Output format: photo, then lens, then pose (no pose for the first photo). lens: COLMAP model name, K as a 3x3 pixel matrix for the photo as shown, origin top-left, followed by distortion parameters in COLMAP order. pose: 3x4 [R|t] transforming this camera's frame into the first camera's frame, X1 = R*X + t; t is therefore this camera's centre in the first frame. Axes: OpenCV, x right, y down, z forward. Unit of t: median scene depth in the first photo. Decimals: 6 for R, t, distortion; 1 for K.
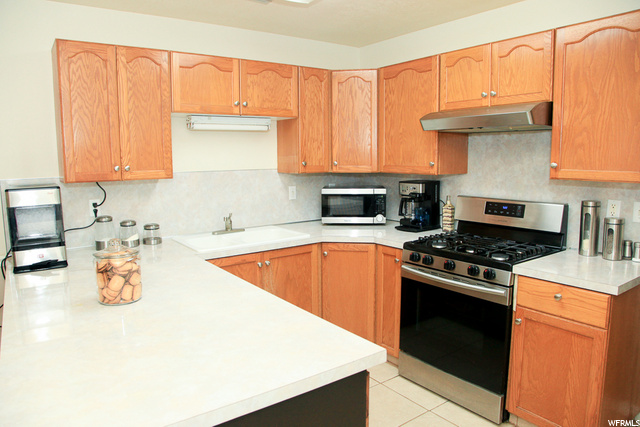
lens RADIAL K [[436.4, 0, 317.7], [0, 436.4, 215.2], [0, 0, 1]] dist [-0.117831, 0.062375]
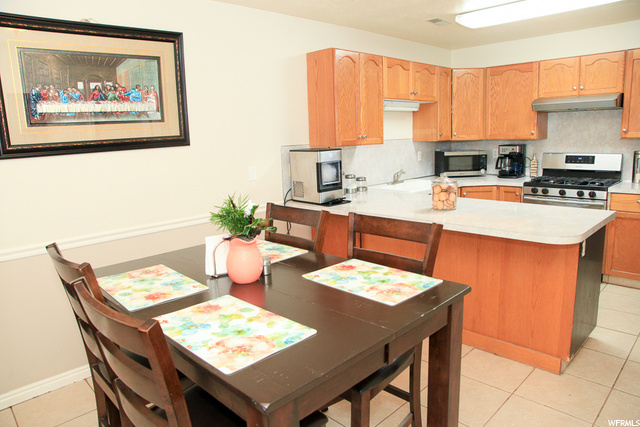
lens RADIAL K [[423.6, 0, 320.0], [0, 423.6, 213.5], [0, 0, 1]] dist [-0.113201, 0.054390]
pose [[0.989469, -0.051075, 0.135432, -0.721379], [0.045121, 0.997890, 0.046680, 0.070331], [-0.137531, -0.040078, 0.989686, -0.376001]]
